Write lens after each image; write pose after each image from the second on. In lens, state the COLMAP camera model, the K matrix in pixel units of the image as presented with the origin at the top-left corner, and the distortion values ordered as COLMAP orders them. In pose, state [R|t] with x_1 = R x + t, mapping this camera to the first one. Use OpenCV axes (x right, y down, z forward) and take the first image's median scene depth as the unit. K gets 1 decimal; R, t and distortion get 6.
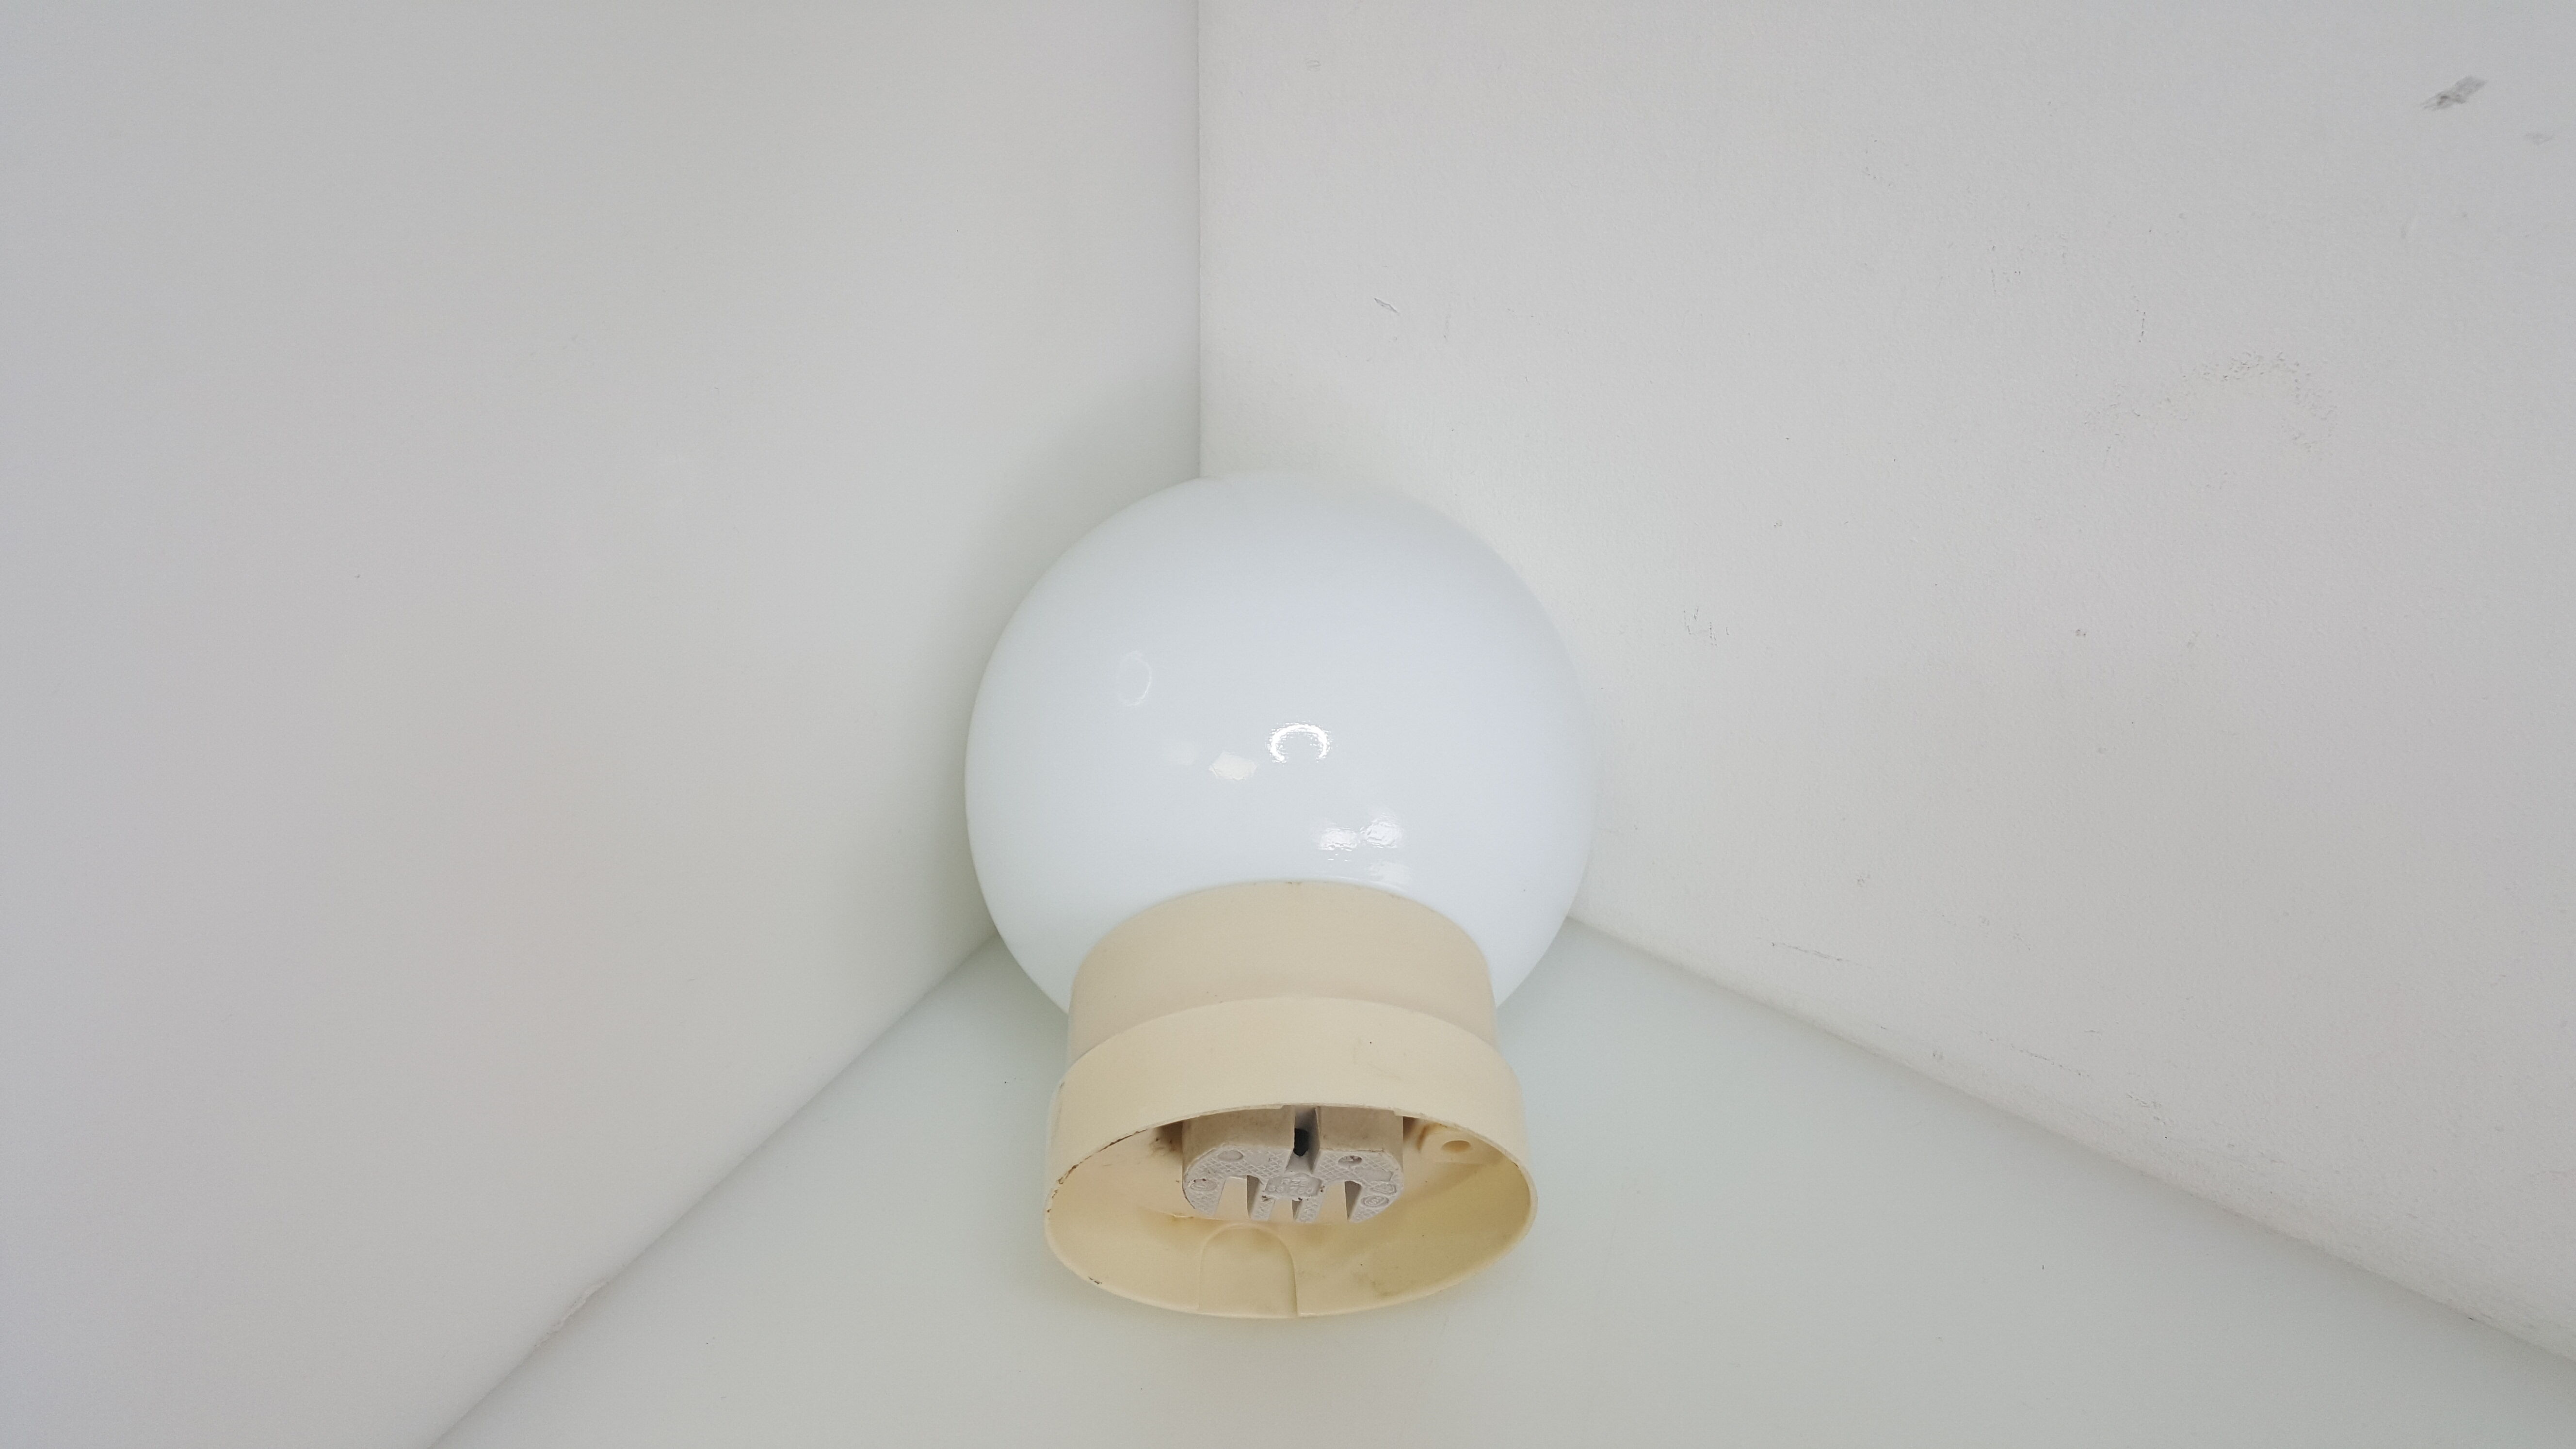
lens RADIAL K [[1948.2, 0, 1286.7], [0, 1948.2, 724.8], [0, 0, 1]] dist [-0.048465, 0.005437]
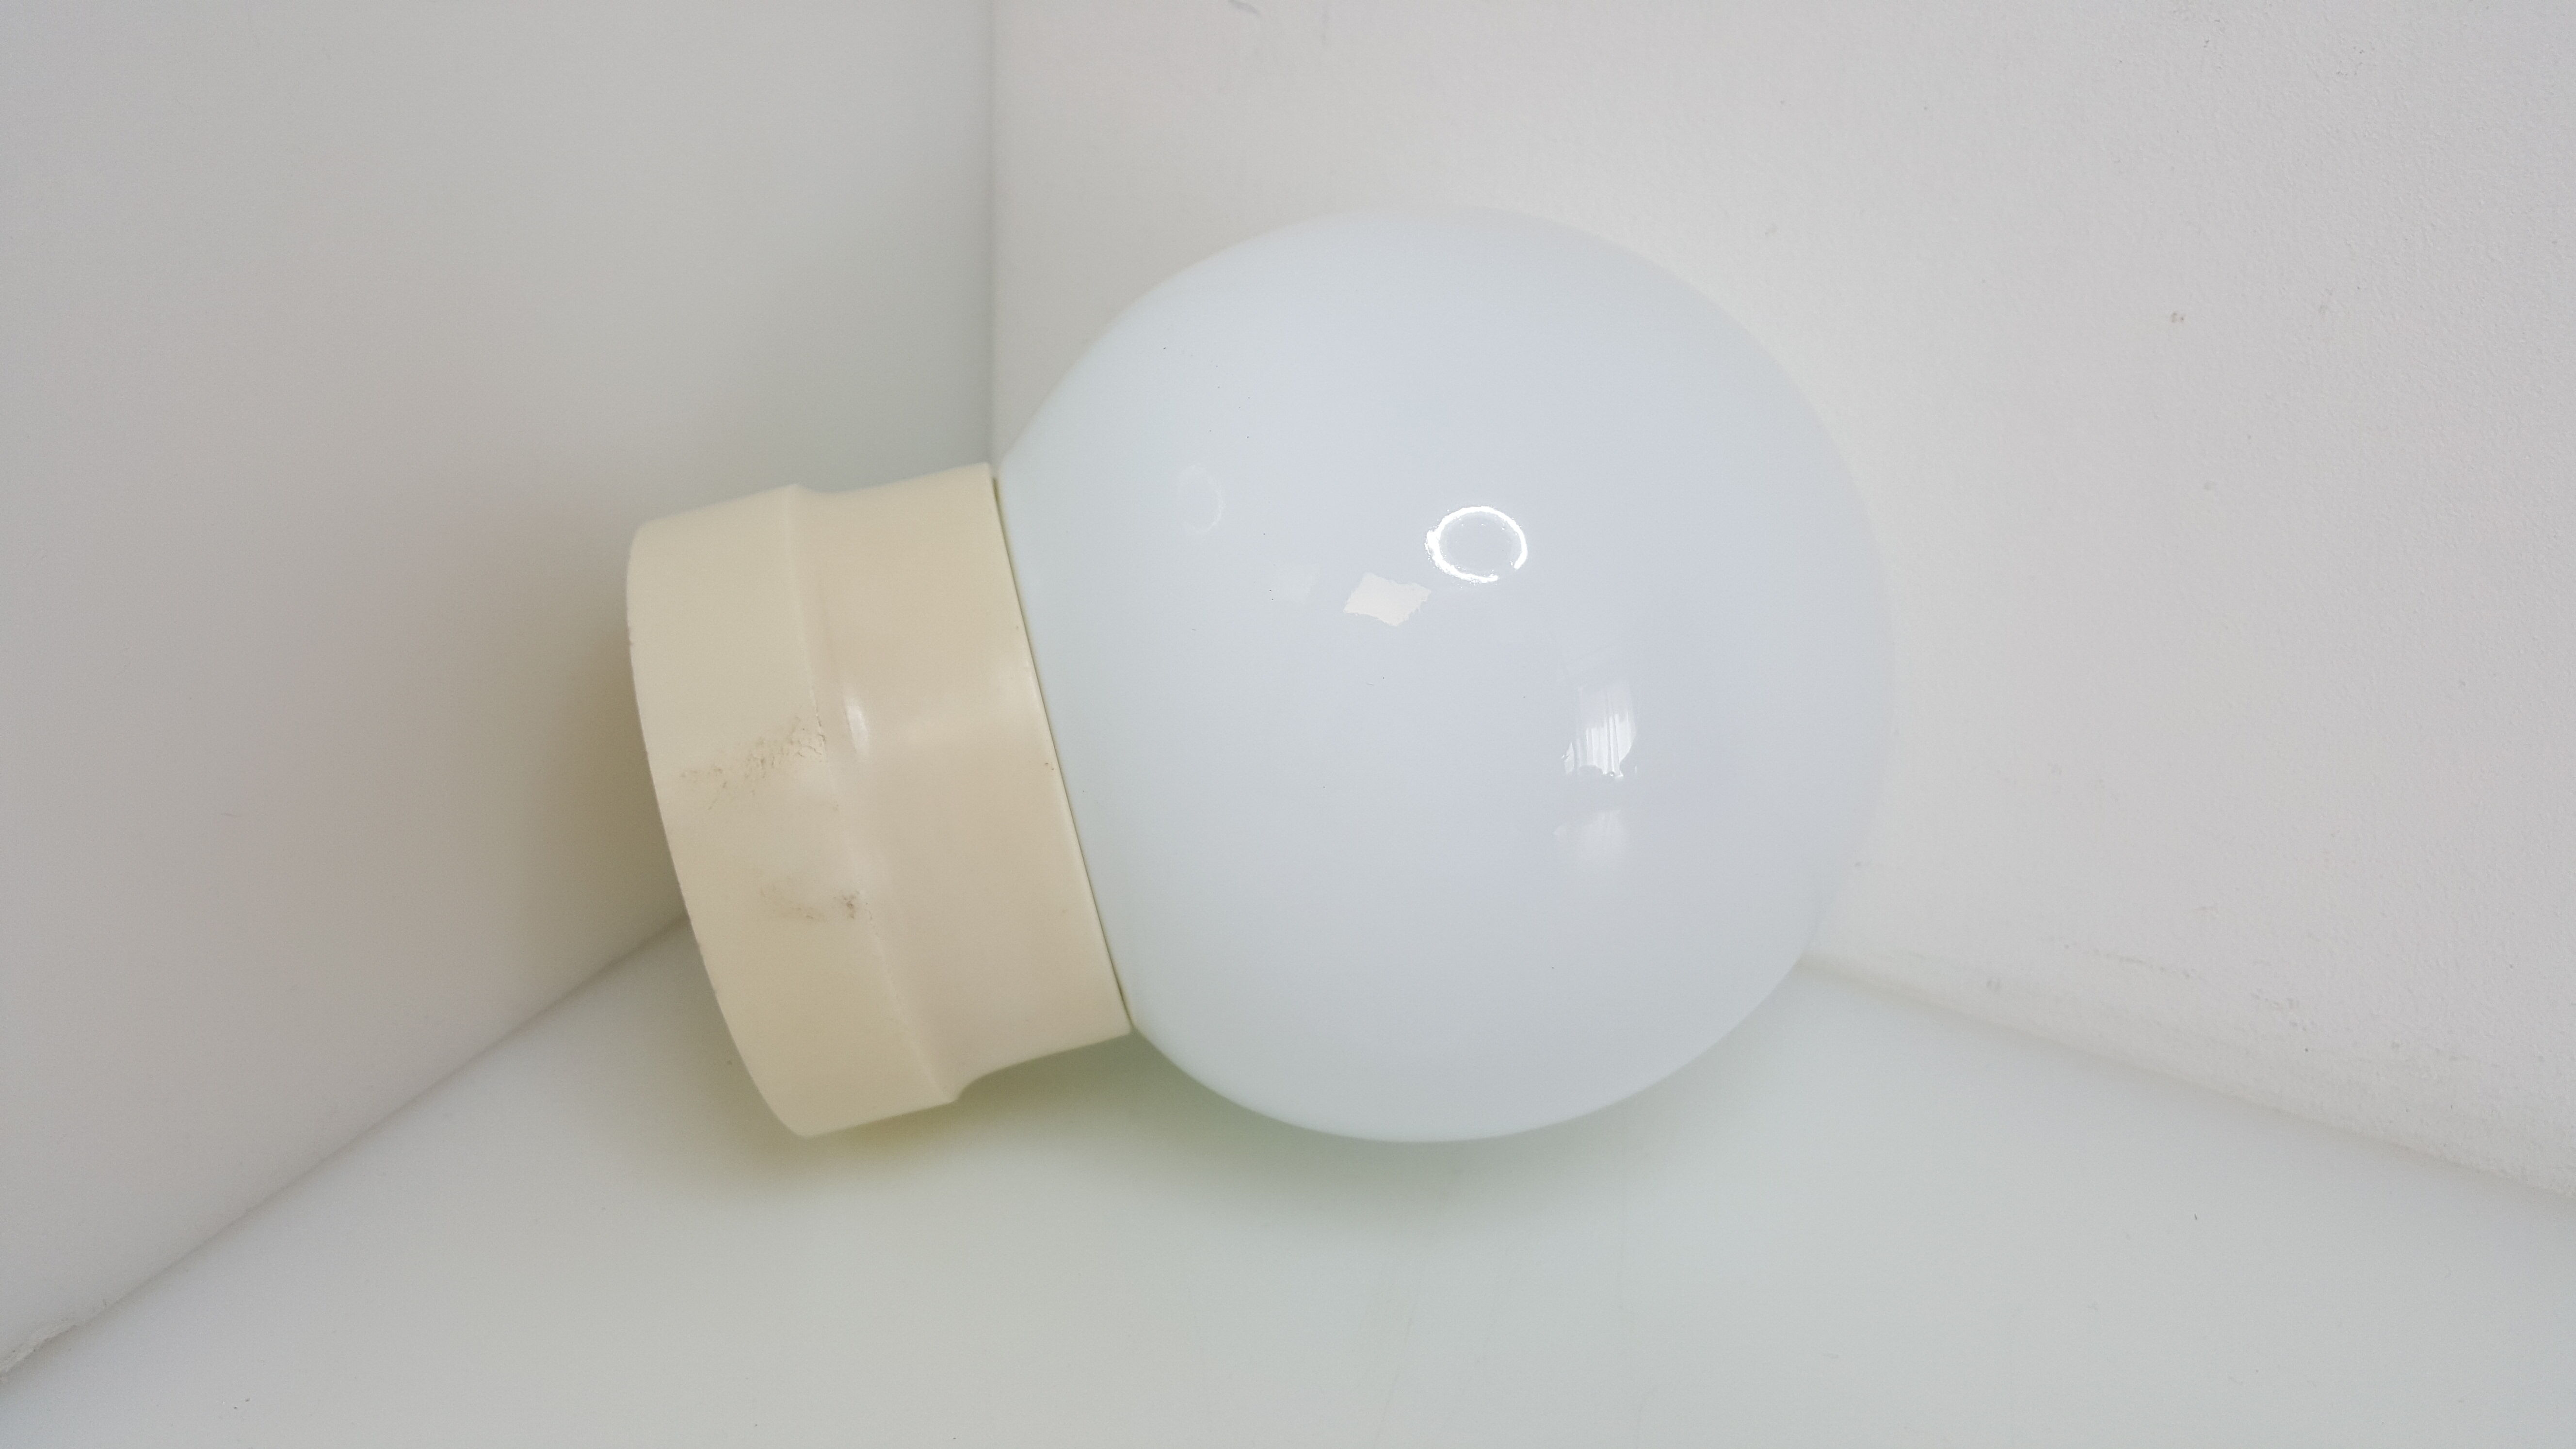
lens RADIAL K [[1948.2, 0, 1288.4], [0, 1948.2, 724.1], [0, 0, 1]] dist [-0.048465, 0.005437]
pose [[0.988803, -0.024127, 0.147267, -0.053437], [0.052294, 0.980290, -0.190517, 0.218004], [-0.139768, 0.196085, 0.970575, 0.300998]]
